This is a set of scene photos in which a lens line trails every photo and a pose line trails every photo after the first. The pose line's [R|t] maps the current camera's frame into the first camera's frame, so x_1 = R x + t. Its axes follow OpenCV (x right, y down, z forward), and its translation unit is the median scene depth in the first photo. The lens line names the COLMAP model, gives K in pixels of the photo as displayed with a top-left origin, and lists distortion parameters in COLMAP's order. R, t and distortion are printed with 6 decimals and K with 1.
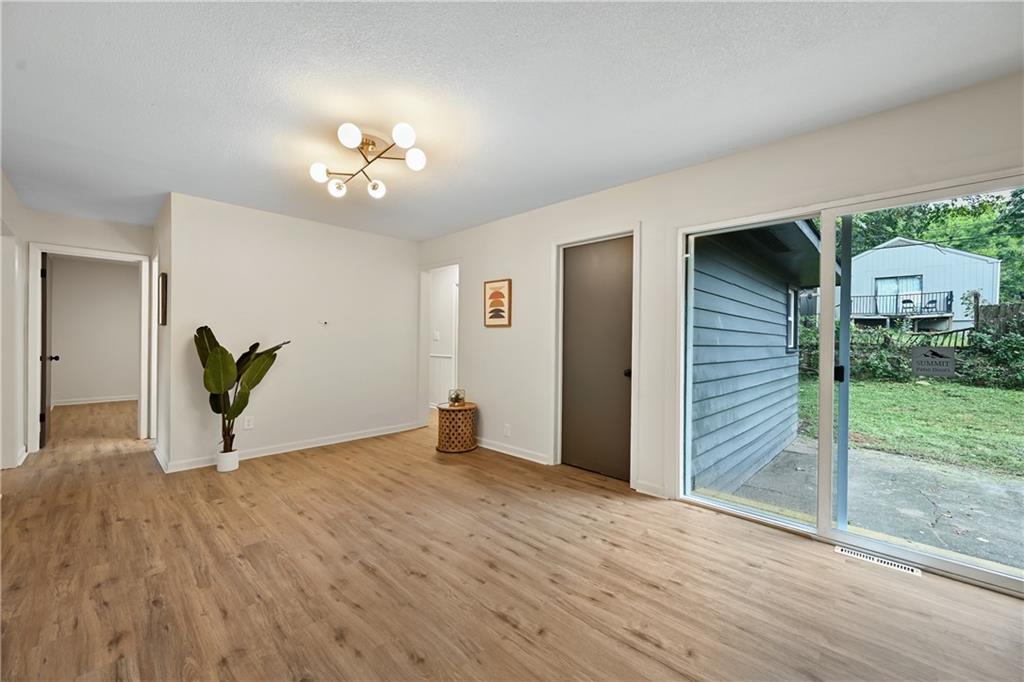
lens RADIAL K [[410.7, 0, 512.0], [0, 410.7, 341.0], [0, 0, 1]] dist [0.000771, 0.000061]
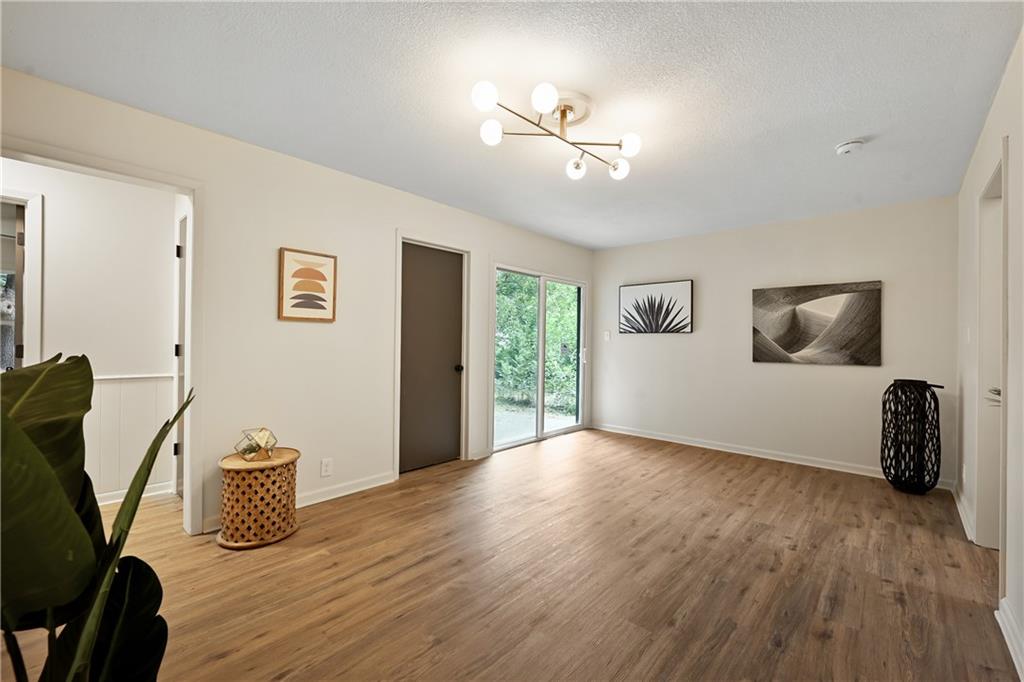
lens RADIAL K [[435.5, 0, 512.0], [0, 435.5, 341.0], [0, 0, 1]] dist [0.000153, 0.000182]
pose [[-0.052569, -0.010704, 0.998560, -1.010242], [-0.007303, 0.999920, 0.010334, -0.015571], [-0.998591, -0.006749, -0.052643, 0.929218]]
